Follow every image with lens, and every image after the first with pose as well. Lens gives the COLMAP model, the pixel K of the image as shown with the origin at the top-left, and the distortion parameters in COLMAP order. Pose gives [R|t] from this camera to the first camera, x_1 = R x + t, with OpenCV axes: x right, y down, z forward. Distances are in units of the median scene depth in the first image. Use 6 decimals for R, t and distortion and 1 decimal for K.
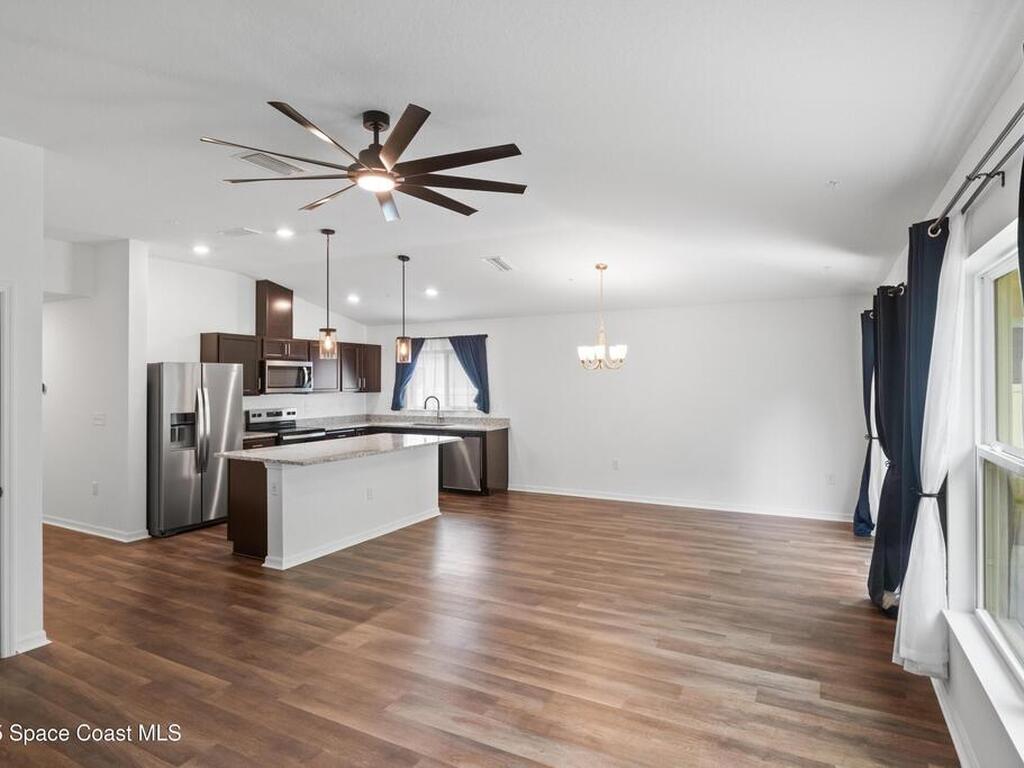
lens RADIAL K [[576.6, 0, 512.1], [0, 576.6, 376.5], [0, 0, 1]] dist [-0.004963, 0.002899]
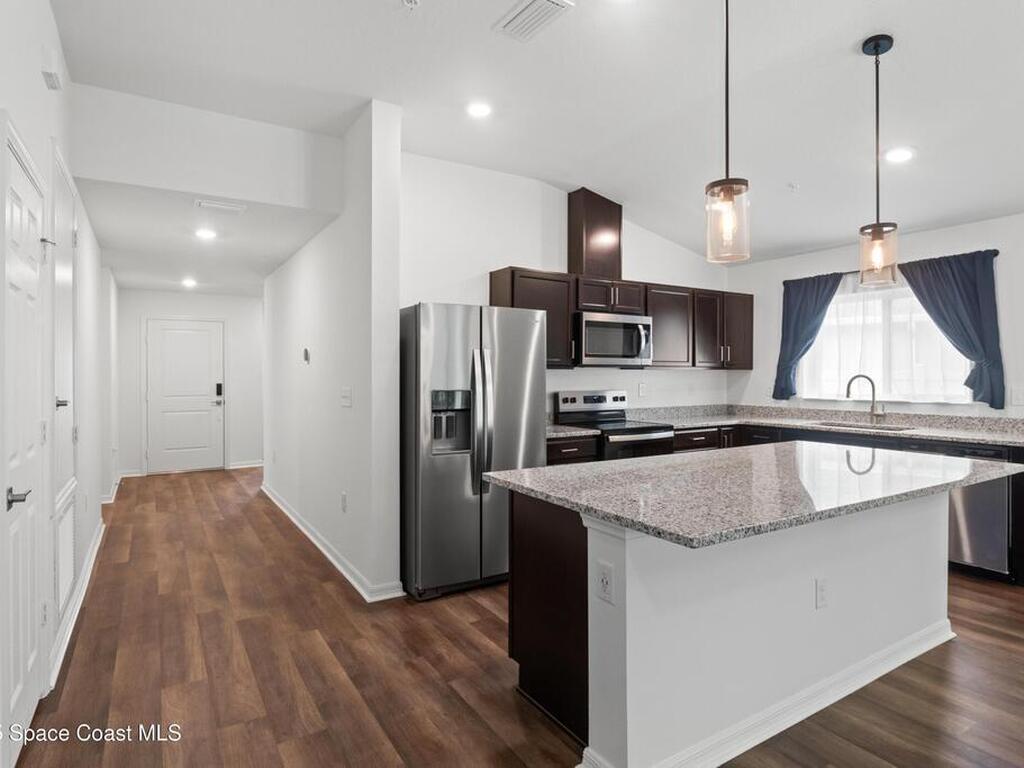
lens RADIAL K [[576.6, 0, 512.1], [0, 576.6, 376.5], [0, 0, 1]] dist [-0.004963, 0.002899]
pose [[0.866594, 0.004261, -0.498995, -0.174958], [0.001957, 0.999927, 0.011937, 0.032613], [0.499010, -0.011322, 0.866522, 0.404860]]
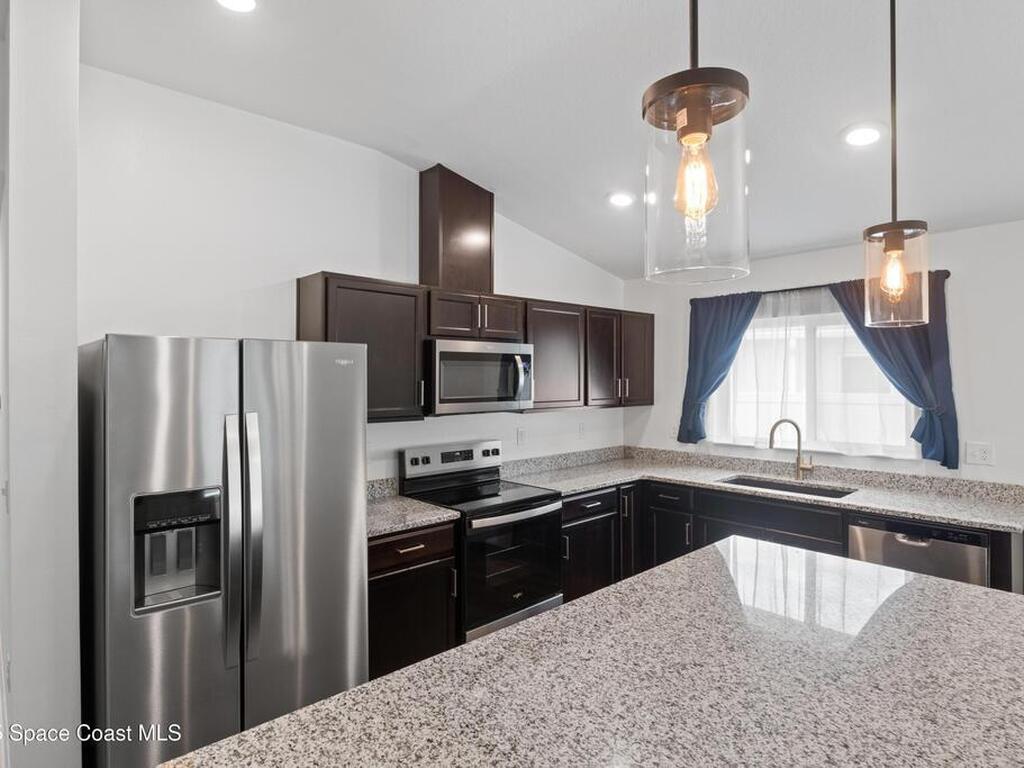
lens RADIAL K [[576.6, 0, 512.1], [0, 576.6, 376.5], [0, 0, 1]] dist [-0.004963, 0.002899]
pose [[0.945404, 0.000060, -0.325902, -0.221072], [0.002143, 0.999977, 0.006400, -0.002493], [0.325895, -0.006749, 0.945382, 0.581468]]
